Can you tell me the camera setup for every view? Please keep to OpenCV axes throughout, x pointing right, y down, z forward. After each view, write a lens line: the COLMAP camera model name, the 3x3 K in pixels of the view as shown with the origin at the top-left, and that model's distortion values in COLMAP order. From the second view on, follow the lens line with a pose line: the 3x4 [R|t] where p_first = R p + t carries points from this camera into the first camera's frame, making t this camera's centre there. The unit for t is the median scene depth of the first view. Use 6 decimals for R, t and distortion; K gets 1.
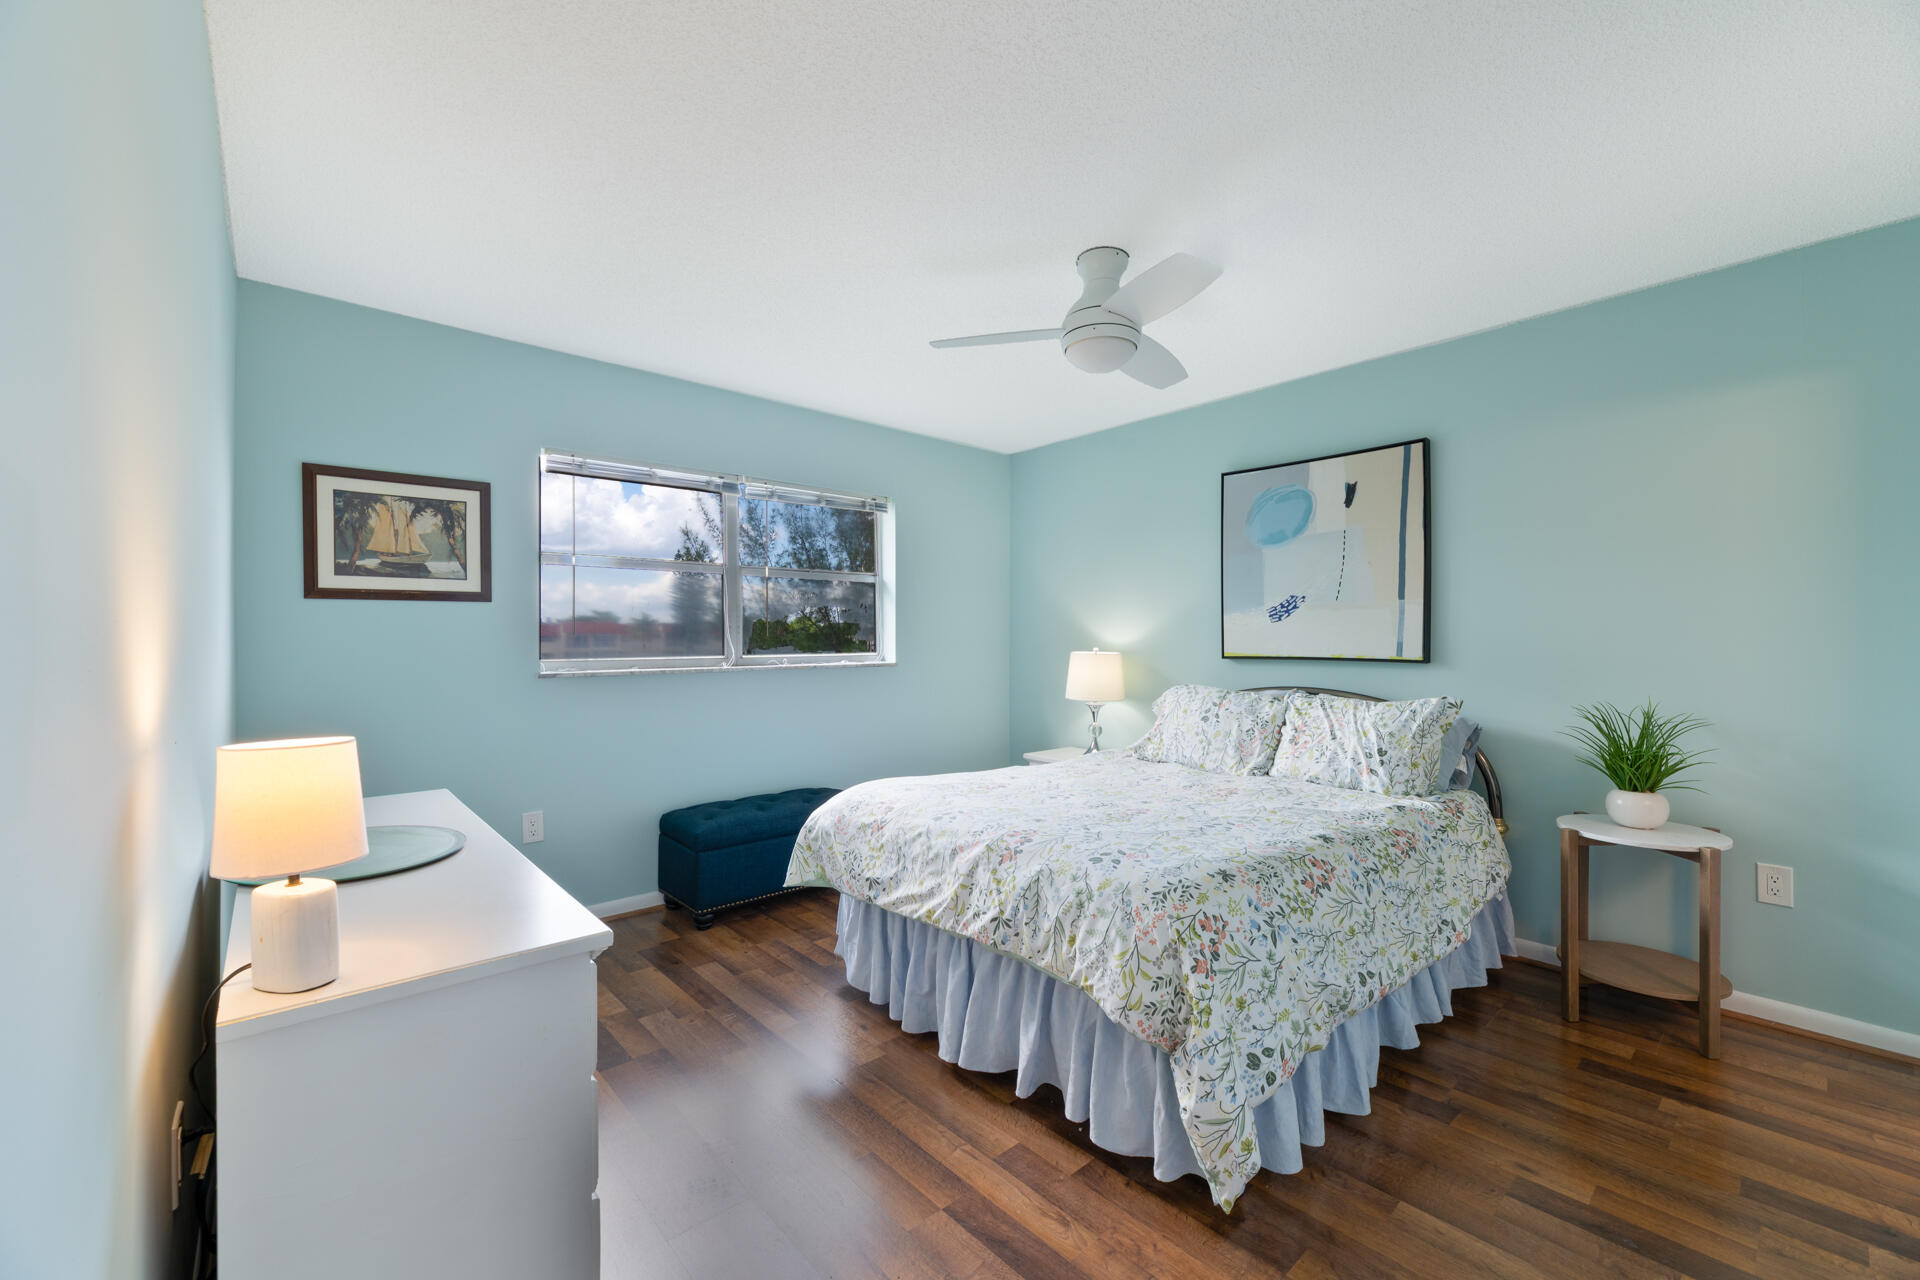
lens RADIAL K [[766.1, 0, 960.0], [0, 766.1, 640.0], [0, 0, 1]] dist [-0.001449, 0.000393]
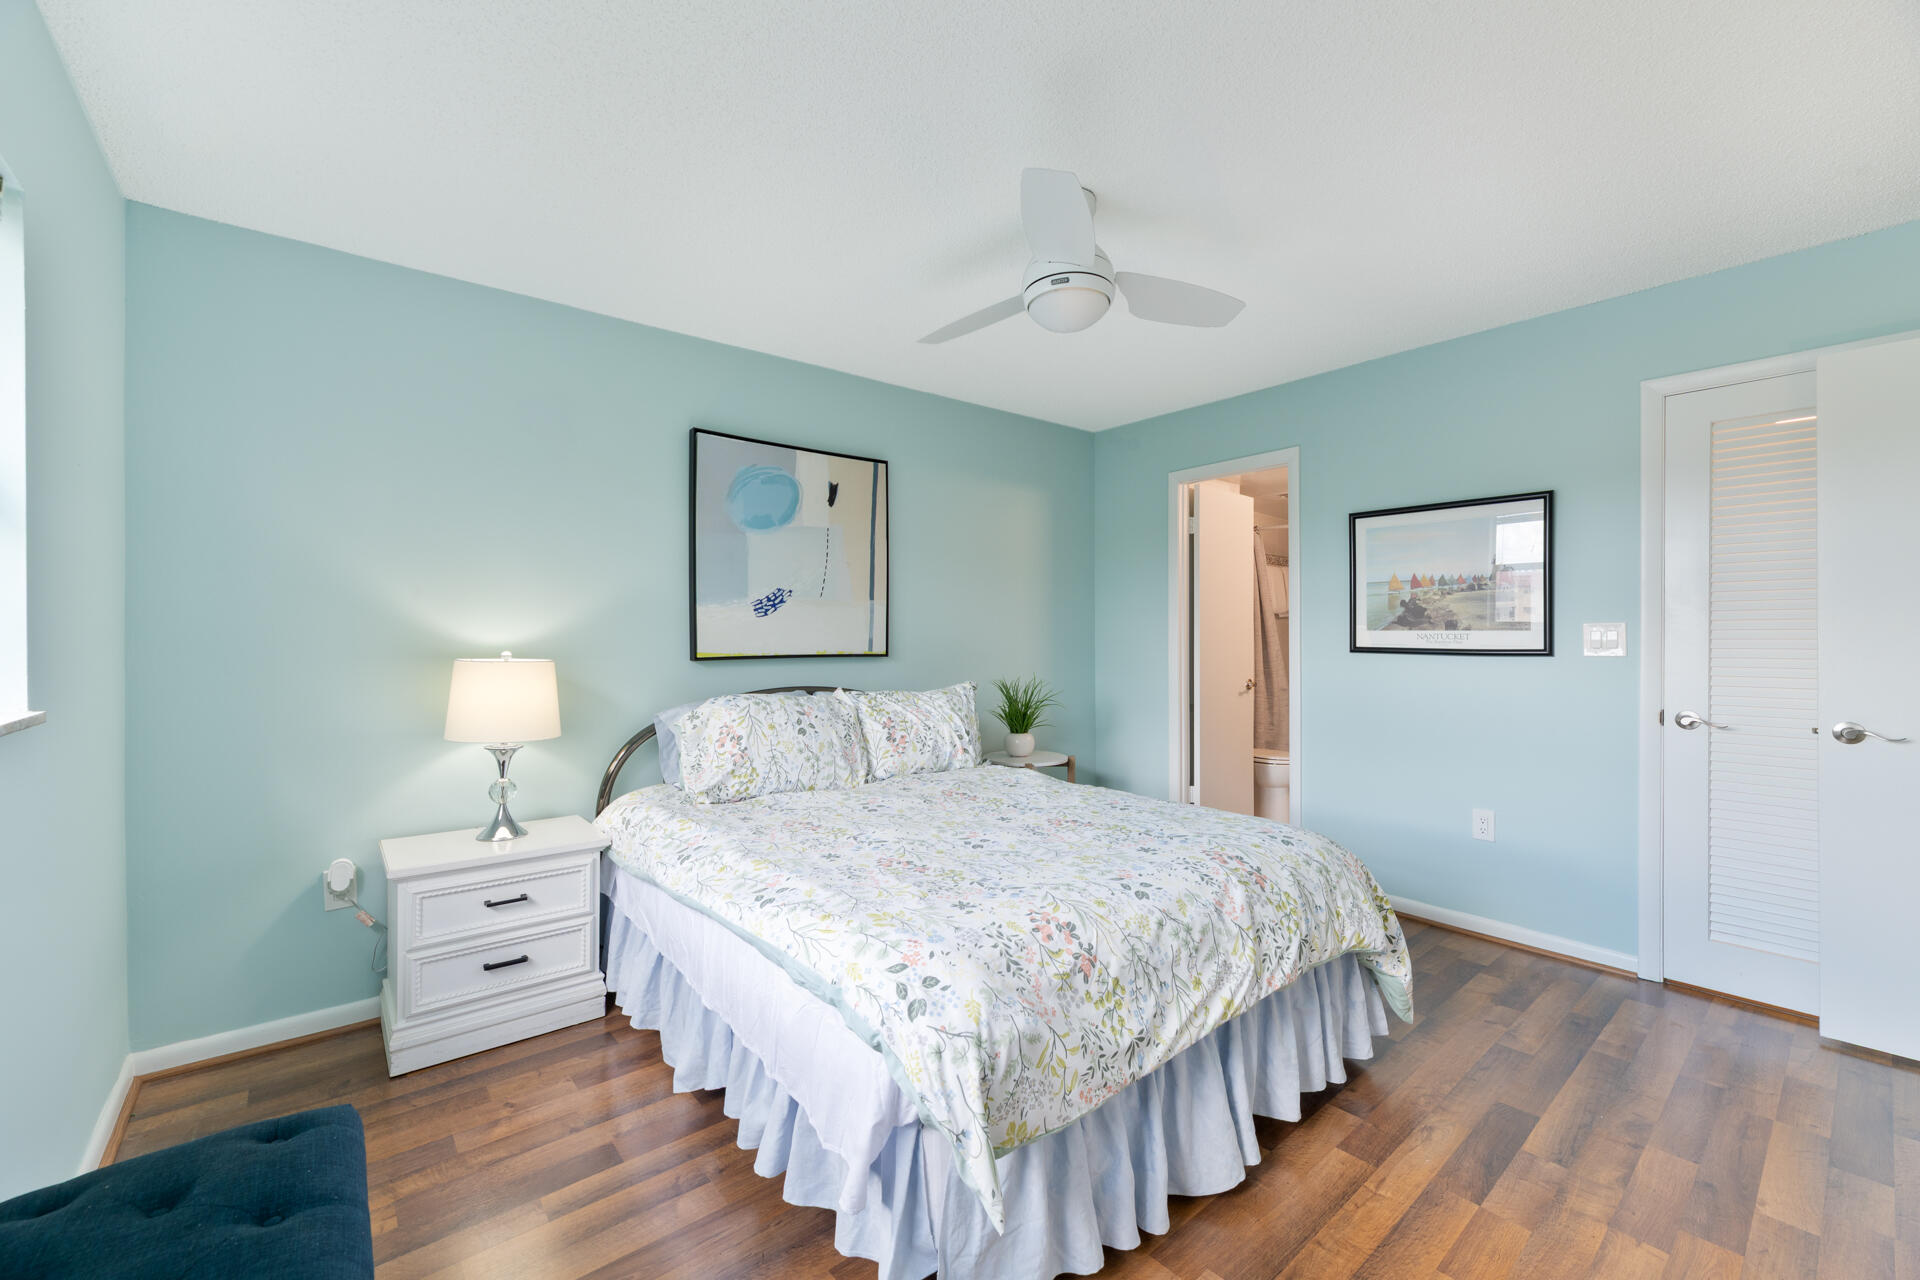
lens RADIAL K [[766.1, 0, 960.0], [0, 766.1, 640.0], [0, 0, 1]] dist [-0.001449, 0.000393]
pose [[0.034580, -0.005961, 0.999384, -0.519865], [0.003141, 0.999978, 0.005856, -0.001192], [-0.999397, 0.002937, 0.034598, 0.818009]]
